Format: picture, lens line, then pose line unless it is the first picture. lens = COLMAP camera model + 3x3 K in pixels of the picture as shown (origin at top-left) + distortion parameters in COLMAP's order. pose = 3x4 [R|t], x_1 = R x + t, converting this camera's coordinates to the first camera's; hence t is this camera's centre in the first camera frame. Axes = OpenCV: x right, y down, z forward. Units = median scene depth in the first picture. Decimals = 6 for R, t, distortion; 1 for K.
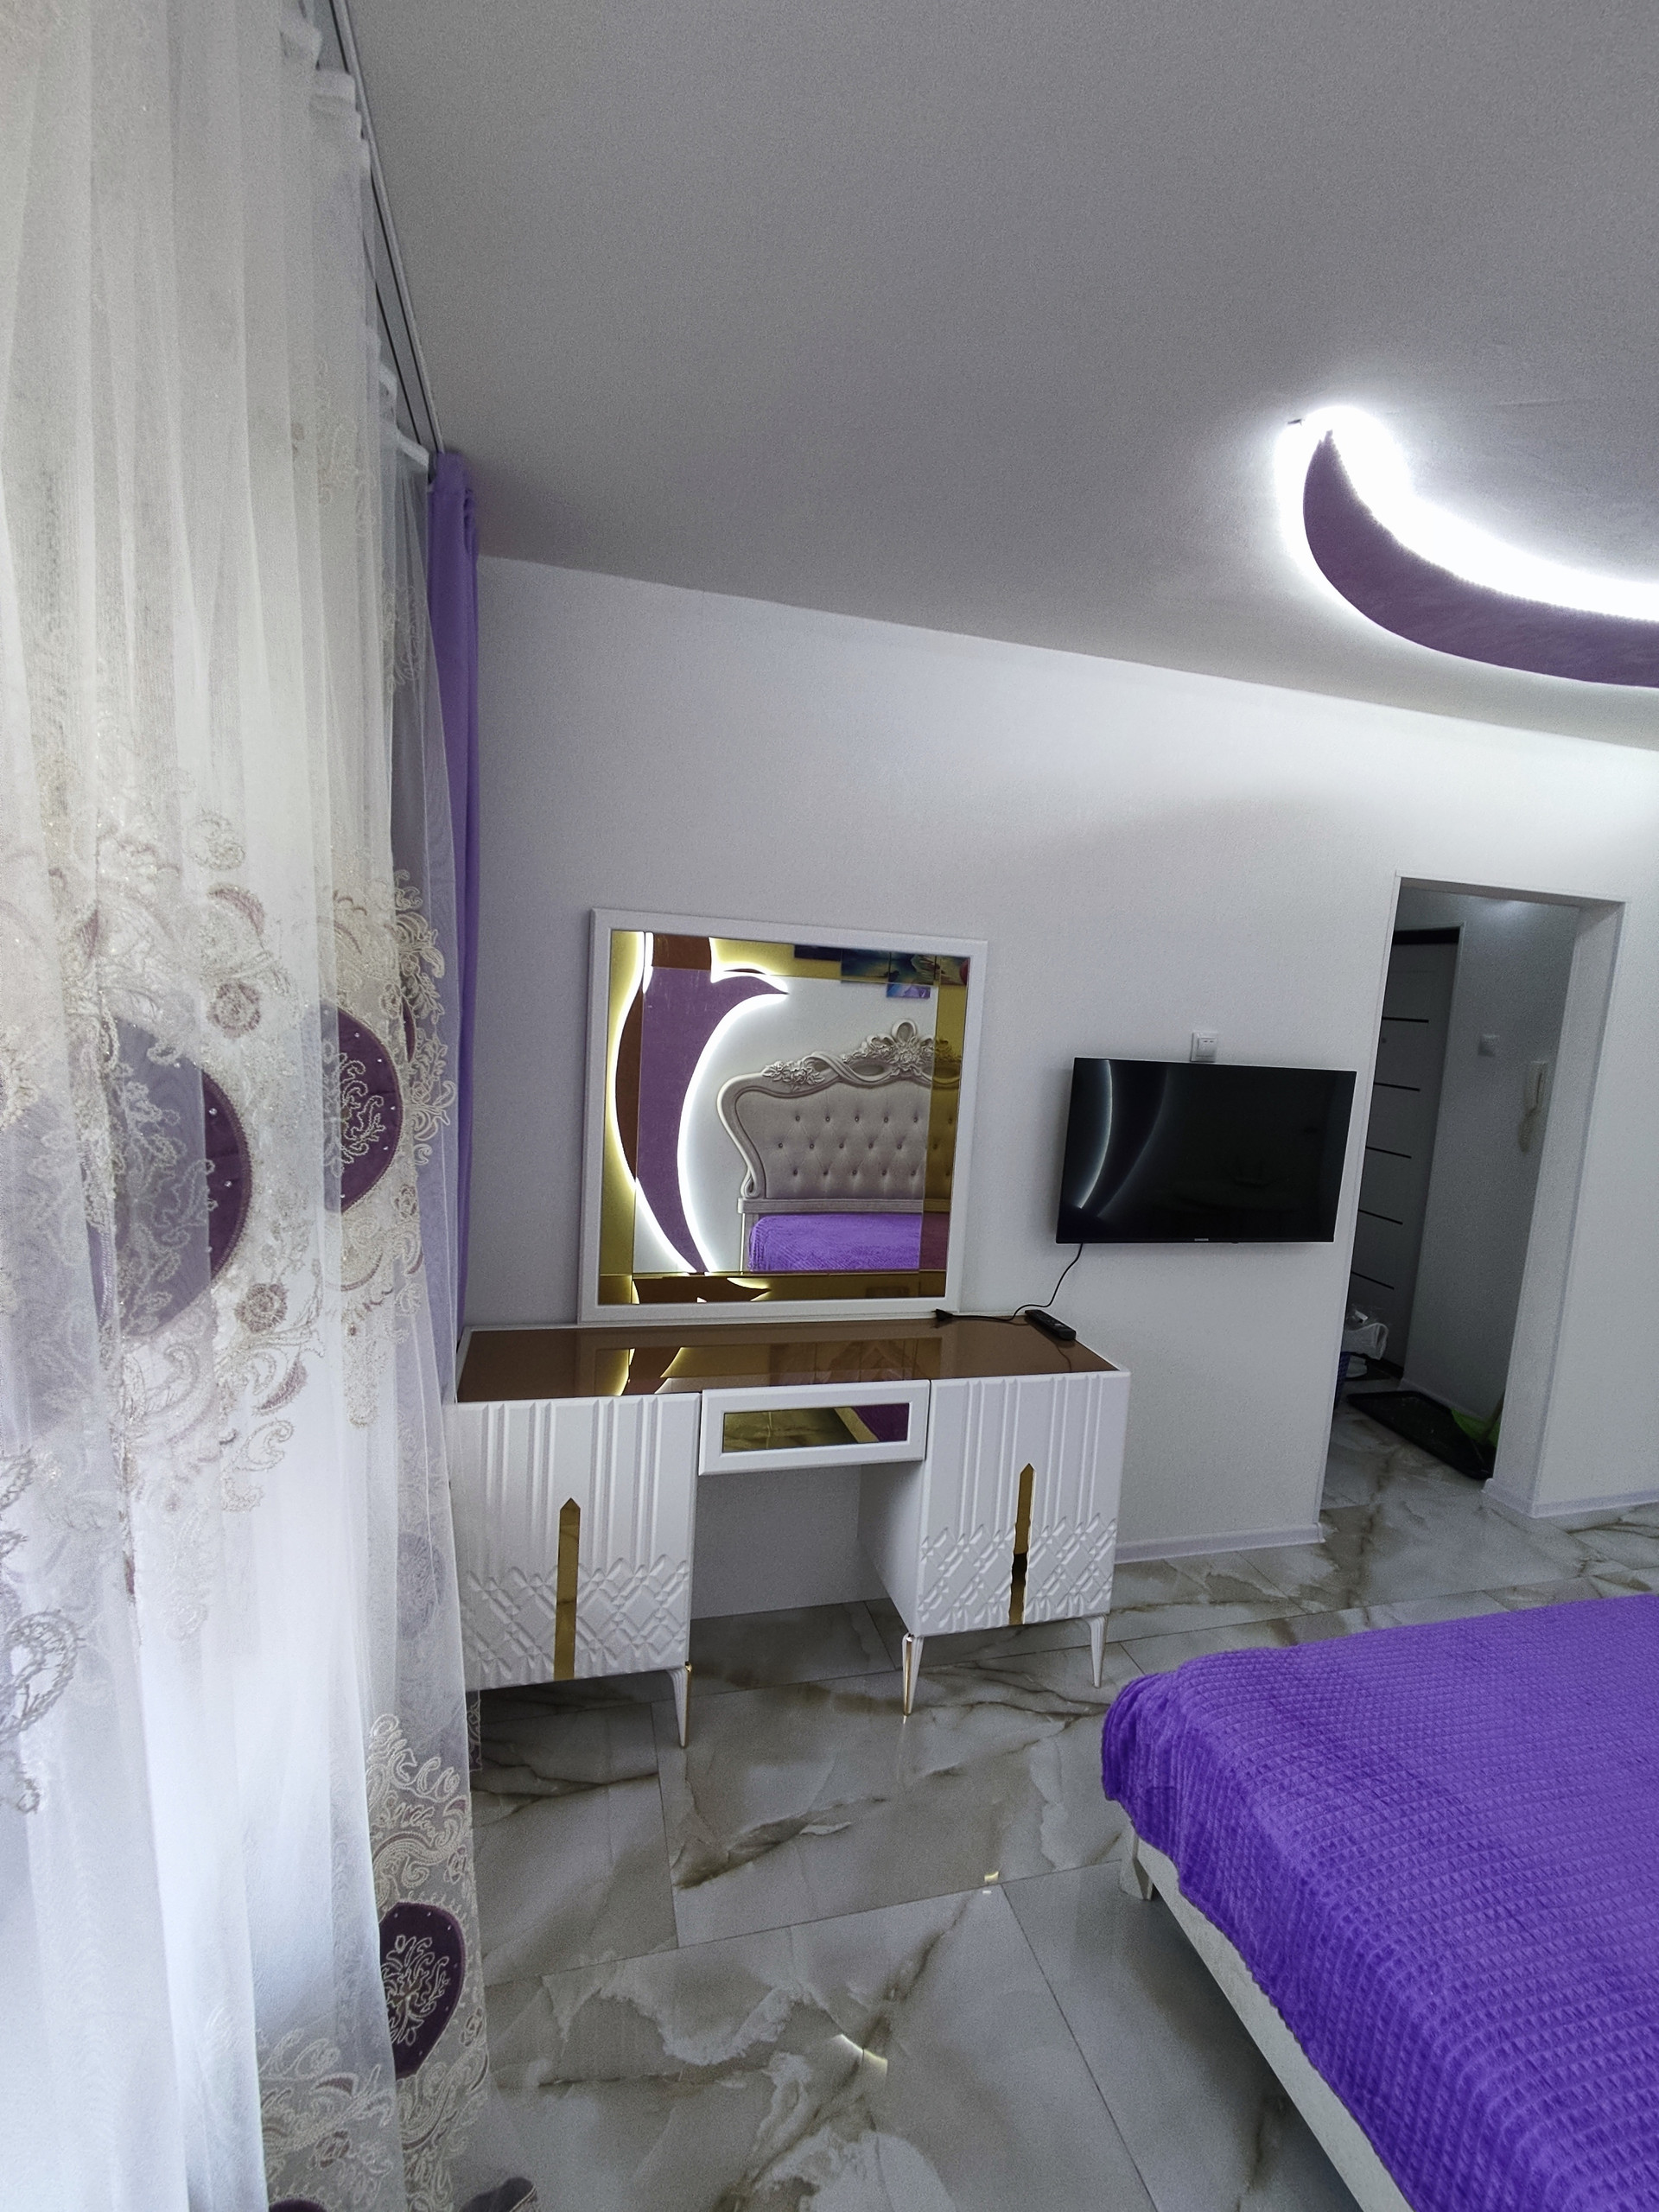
lens RADIAL K [[1006.4, 0, 829.5], [0, 1006.4, 1106.0], [0, 0, 1]] dist [-0.000750, -0.000206]
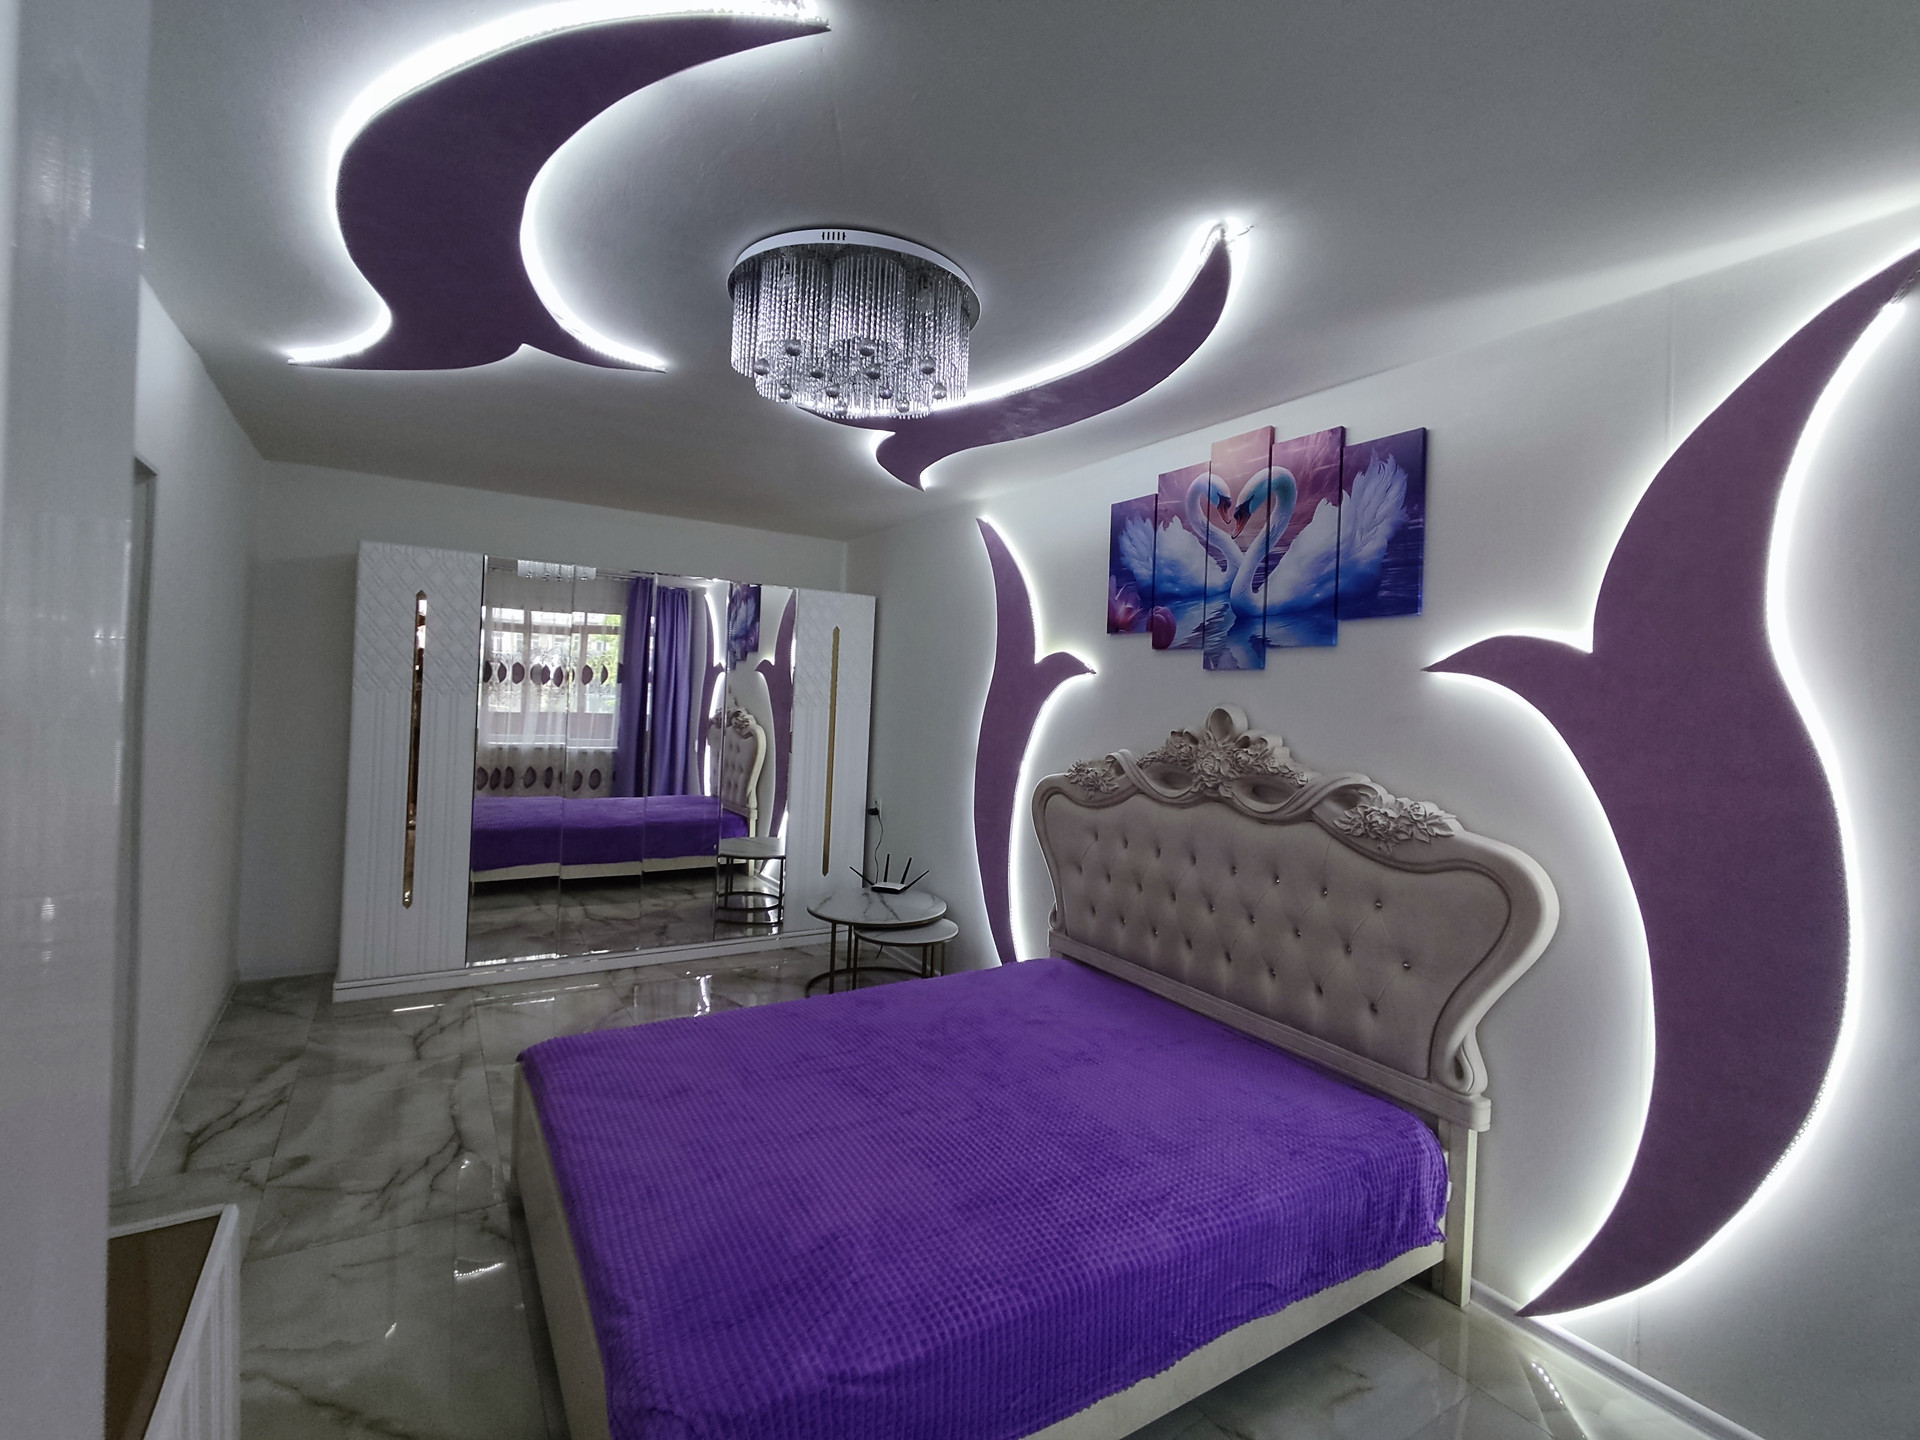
lens RADIAL K [[873.5, 0, 960.0], [0, 873.5, 720.0], [0, 0, 1]] dist [-0.000750, -0.000206]
pose [[0.277628, -0.026701, -0.960318, 0.603887], [-0.174136, 0.981656, -0.077637, -0.005229], [0.944775, 0.188779, 0.267886, 0.760872]]
